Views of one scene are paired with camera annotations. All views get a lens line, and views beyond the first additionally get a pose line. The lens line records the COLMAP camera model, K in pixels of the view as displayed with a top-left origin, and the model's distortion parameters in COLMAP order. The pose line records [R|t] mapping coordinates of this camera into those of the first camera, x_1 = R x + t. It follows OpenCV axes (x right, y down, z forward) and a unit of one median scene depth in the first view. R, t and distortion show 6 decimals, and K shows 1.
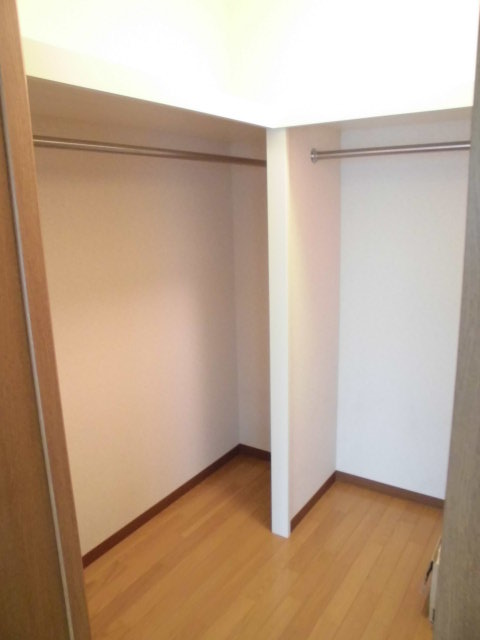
lens RADIAL K [[518.1, 0, 240.0], [0, 518.1, 320.0], [0, 0, 1]] dist [0.317494, -0.000283]
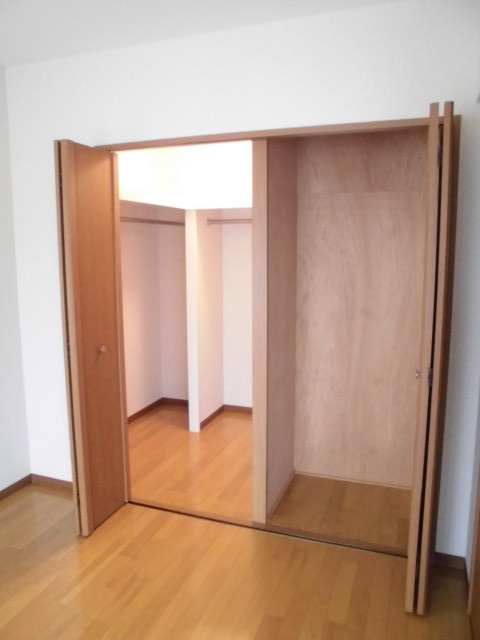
lens RADIAL K [[481.1, 0, 240.0], [0, 481.1, 320.0], [0, 0, 1]] dist [-0.001414, -0.000234]
pose [[0.981702, -0.012769, 0.189994, -0.073352], [0.030617, 0.995352, -0.091306, 0.180746], [-0.187945, 0.095452, 0.977530, -0.594057]]
